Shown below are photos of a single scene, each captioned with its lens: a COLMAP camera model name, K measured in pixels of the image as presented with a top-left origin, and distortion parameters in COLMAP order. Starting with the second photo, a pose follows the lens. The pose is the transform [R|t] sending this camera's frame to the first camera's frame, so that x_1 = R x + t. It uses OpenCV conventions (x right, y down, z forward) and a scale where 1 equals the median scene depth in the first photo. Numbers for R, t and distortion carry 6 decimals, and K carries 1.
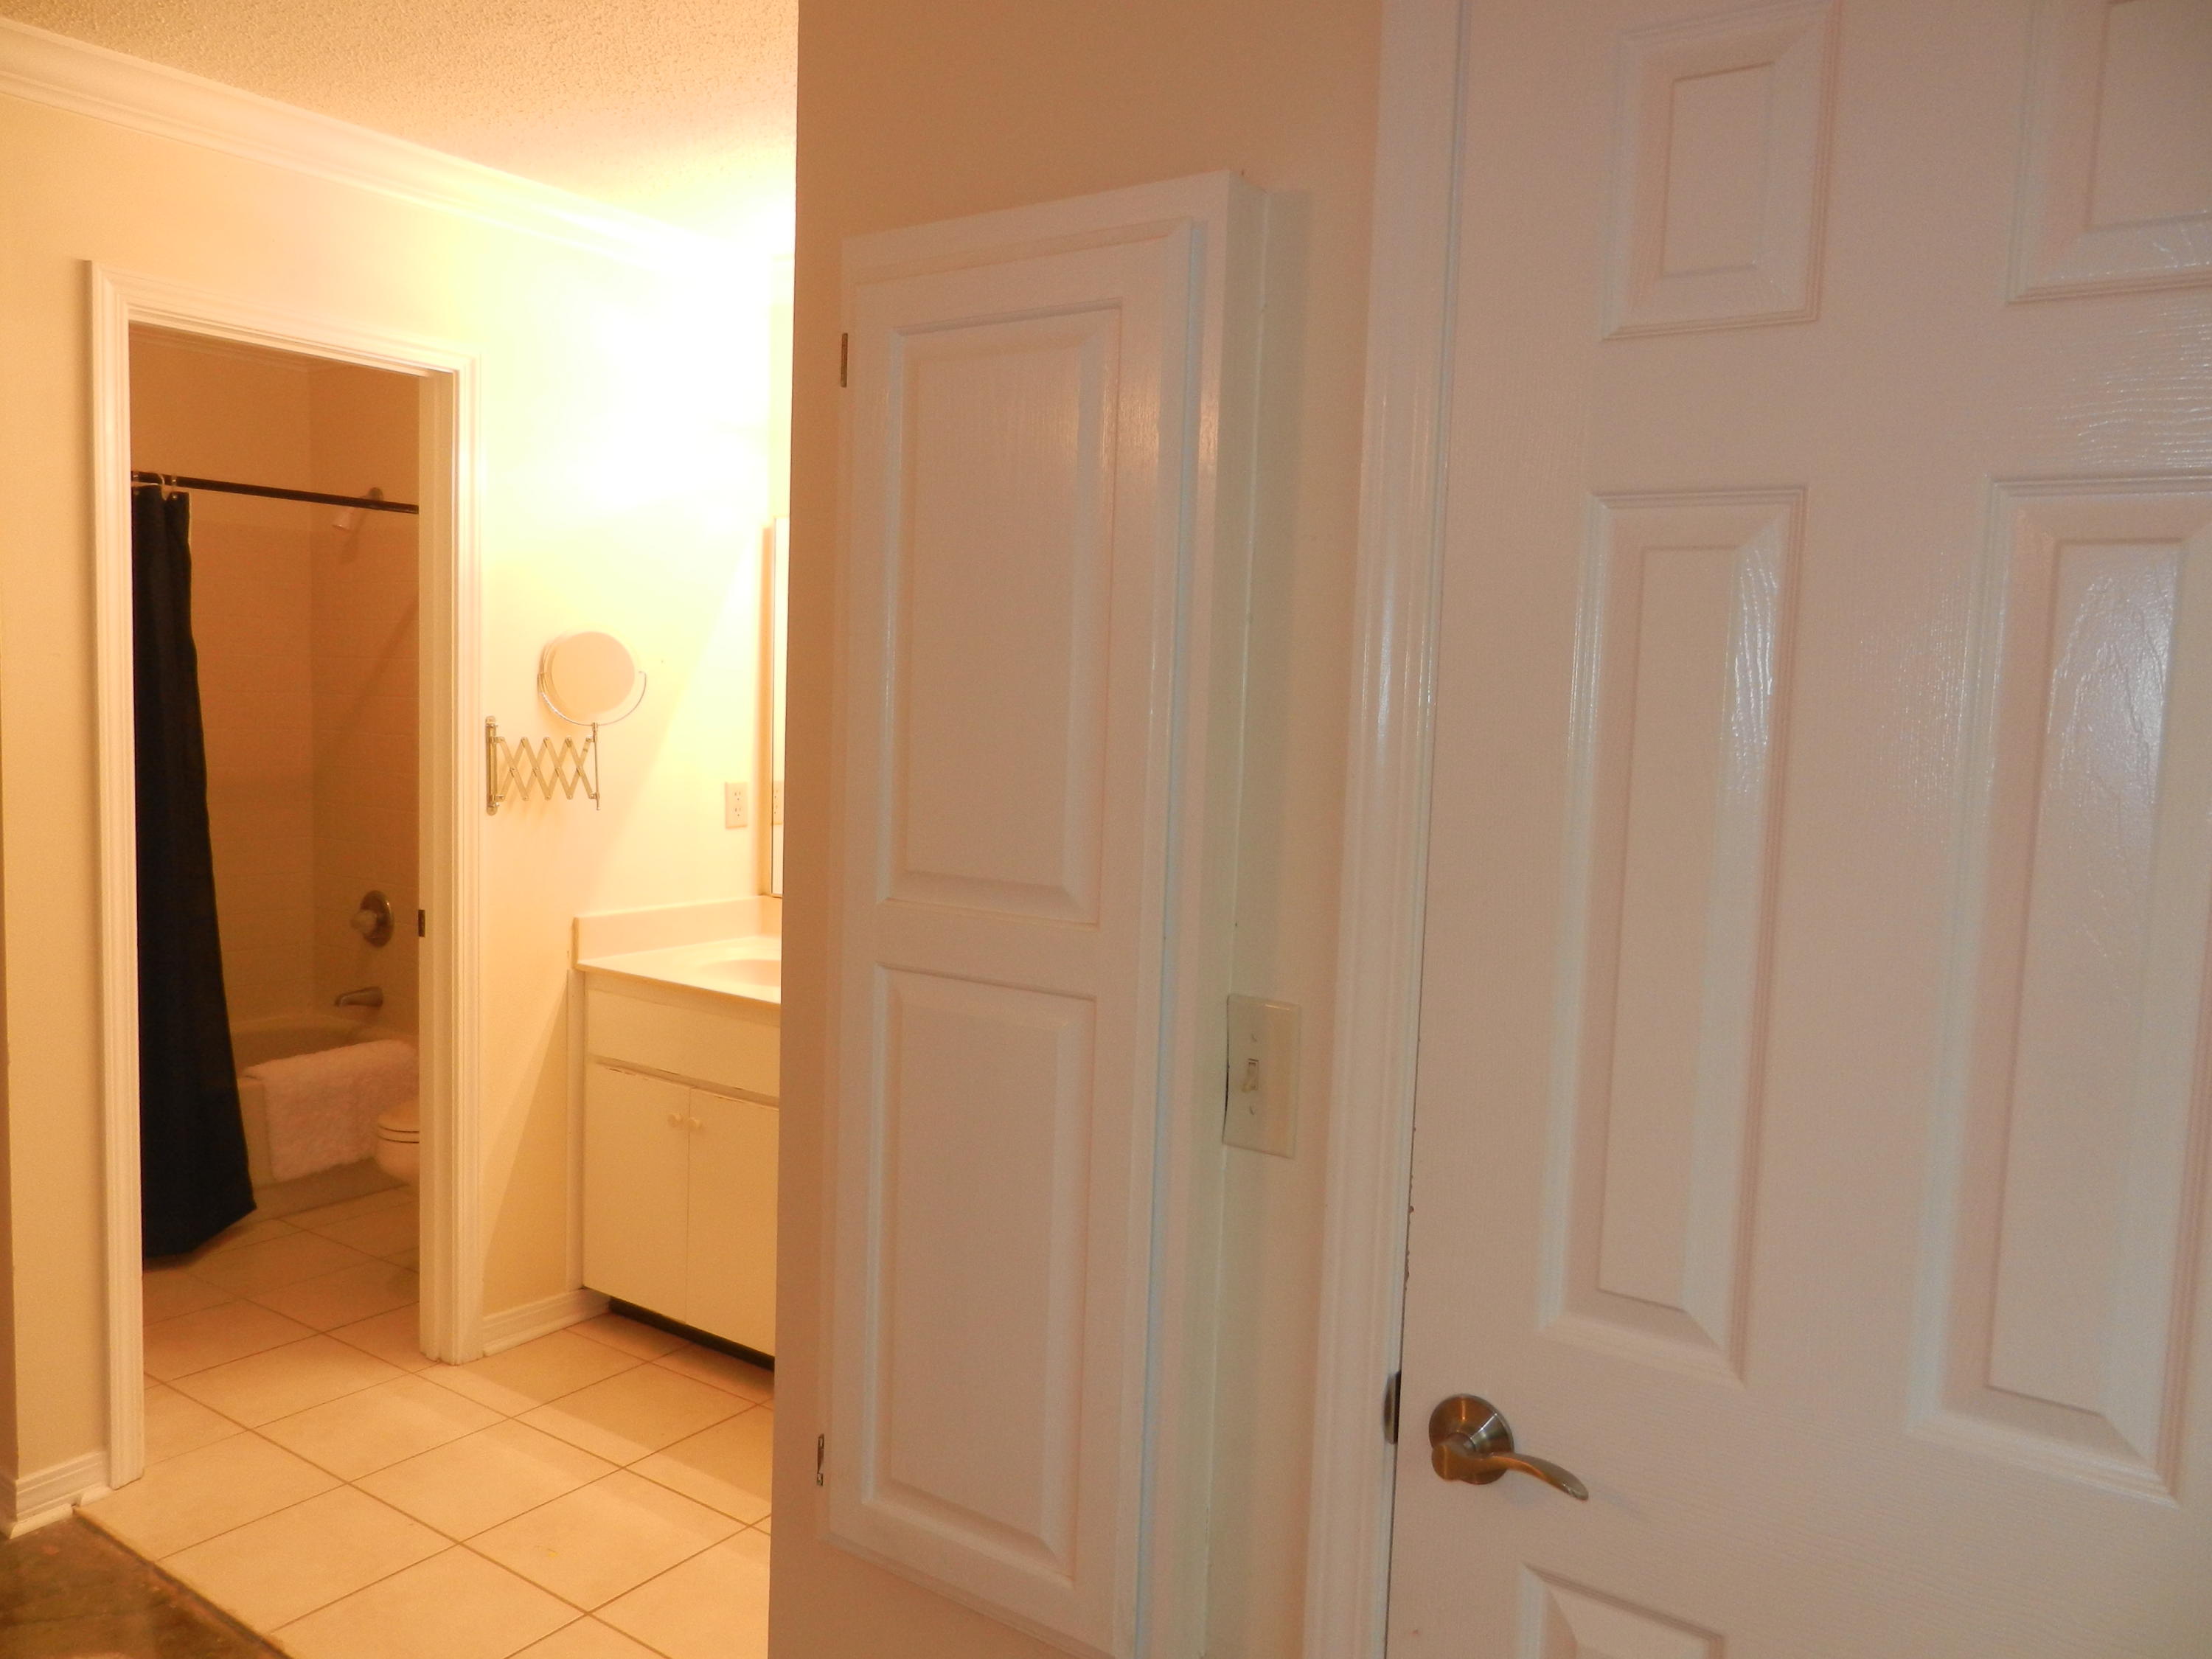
lens RADIAL K [[1654.8, 0, 1100.8], [0, 1654.8, 817.9], [0, 0, 1]] dist [0.006424, 0.008830]
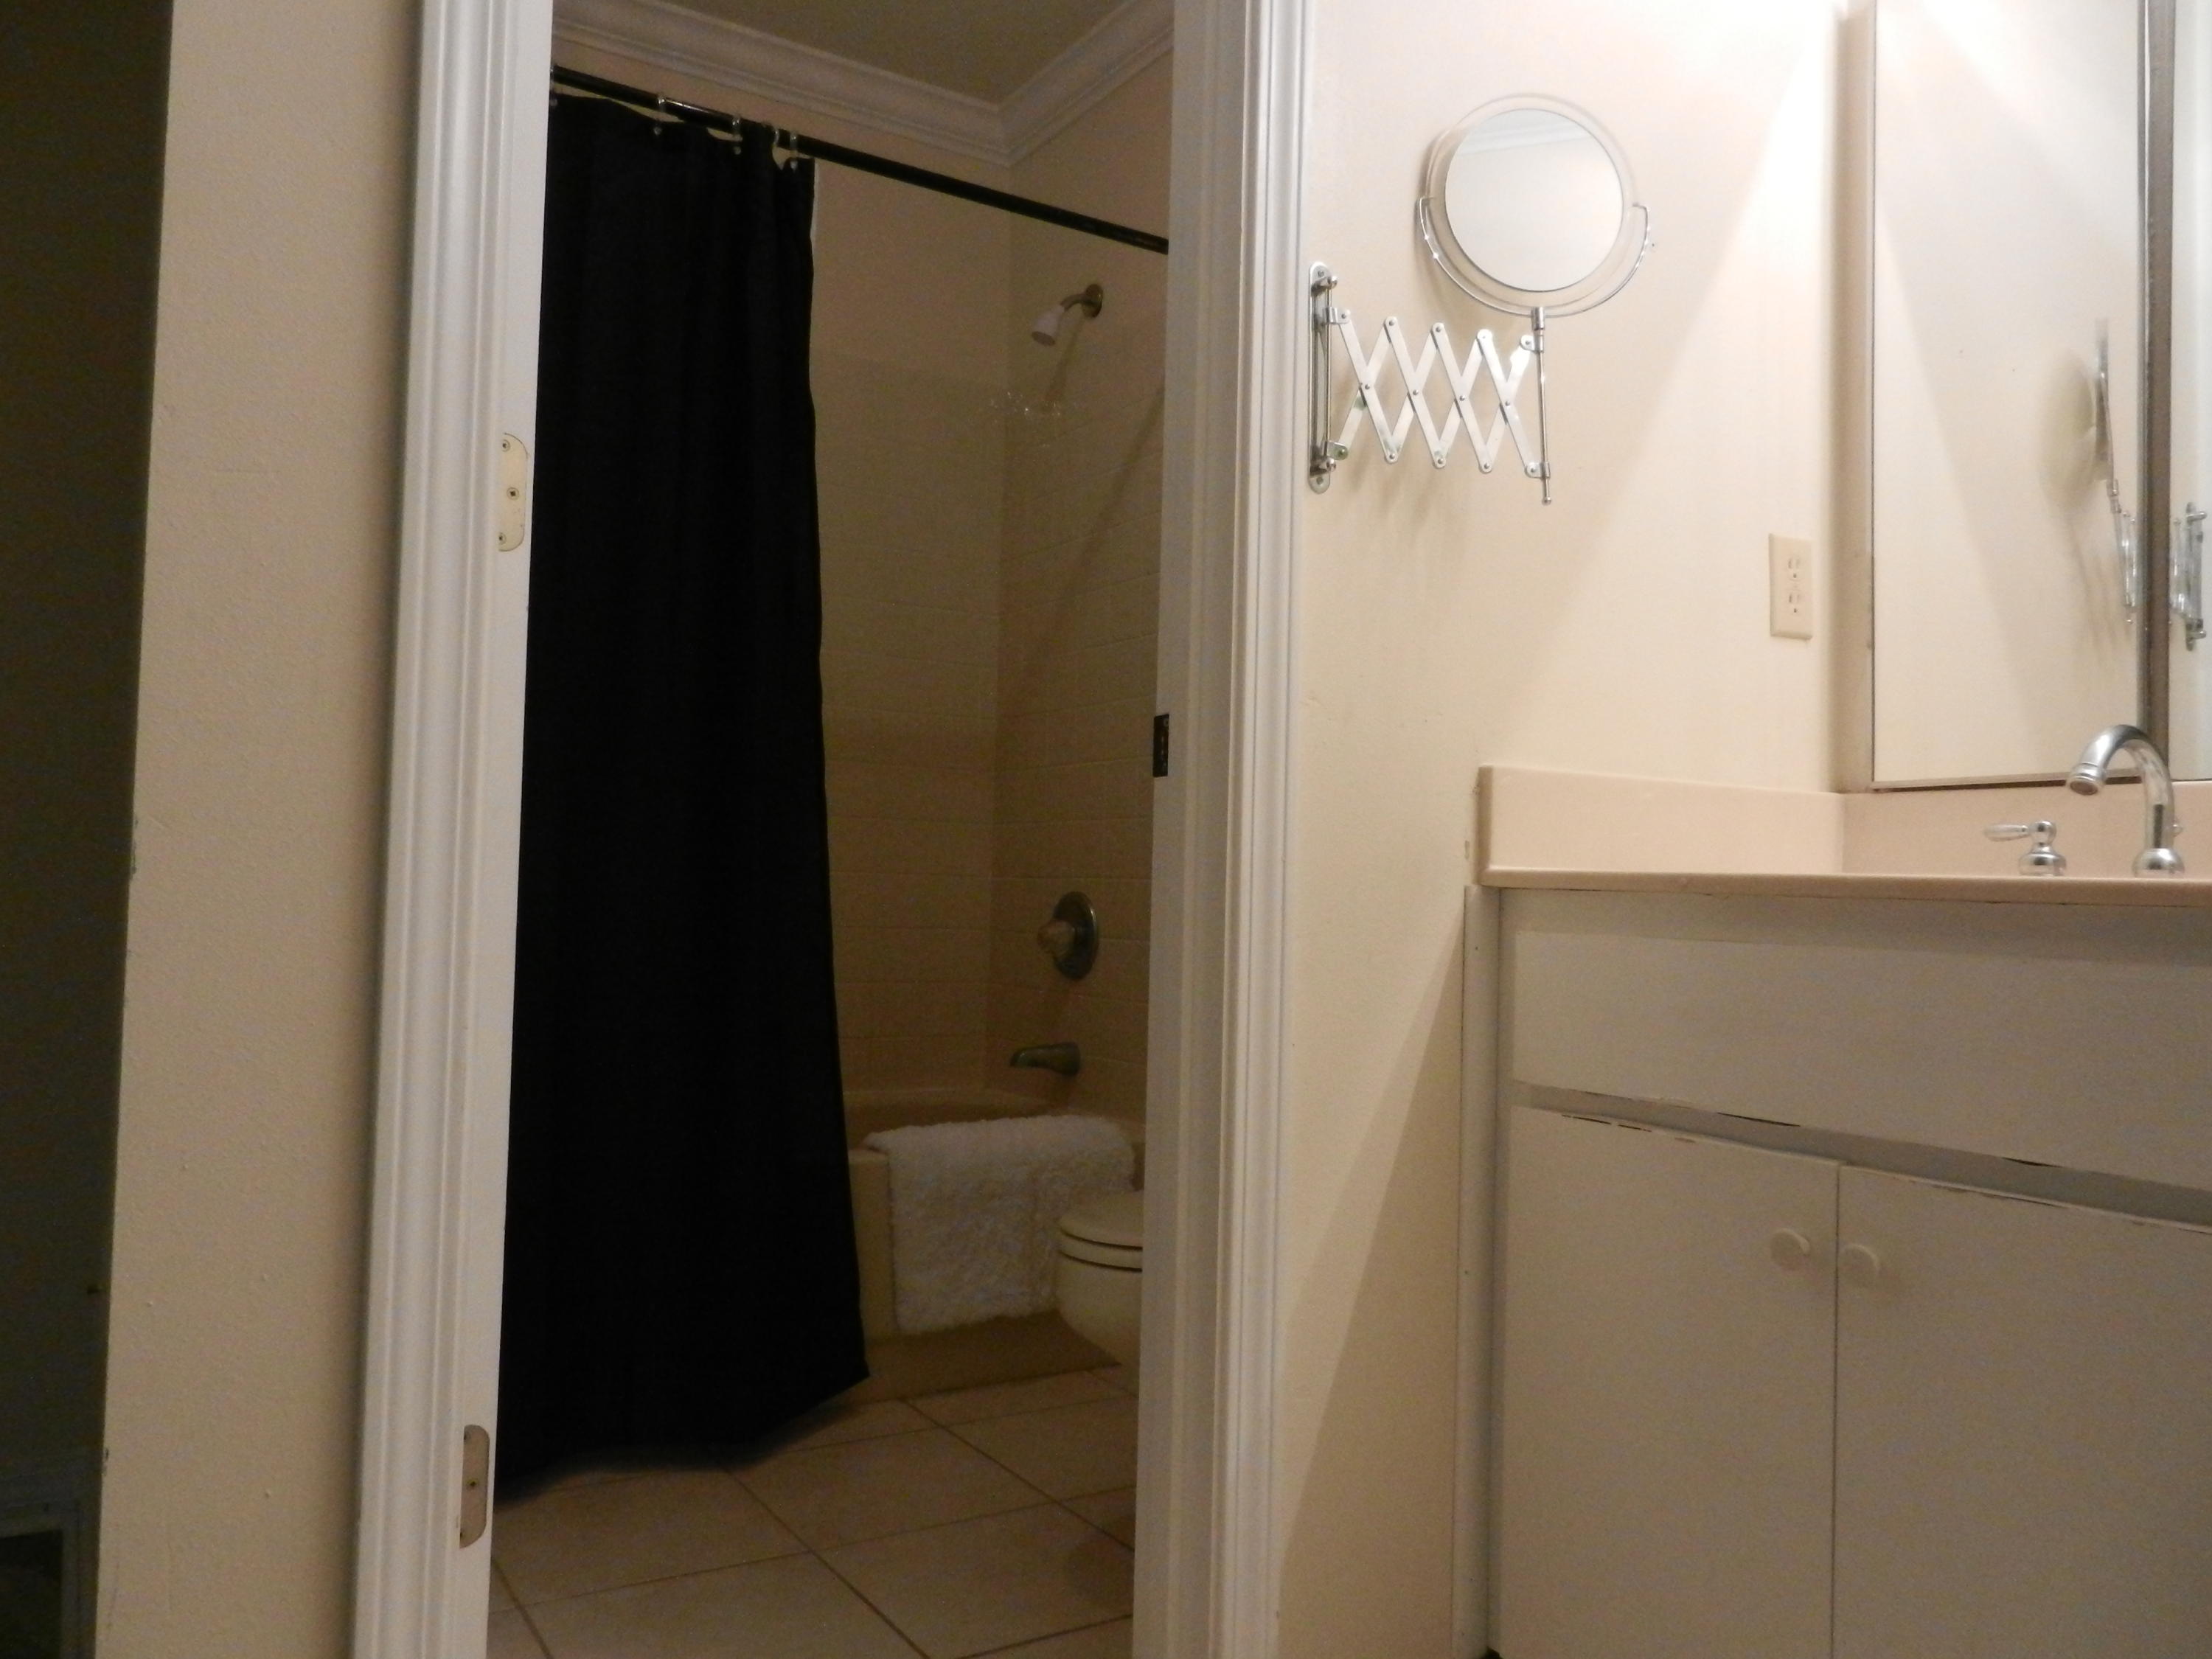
lens RADIAL K [[1654.8, 0, 1099.9], [0, 1654.8, 831.7], [0, 0, 1]] dist [0.006424, 0.008830]
pose [[0.920108, -0.021218, -0.391090, -0.219033], [-0.027587, 0.992540, -0.118753, 0.120507], [0.390693, 0.120055, 0.912659, 0.514346]]
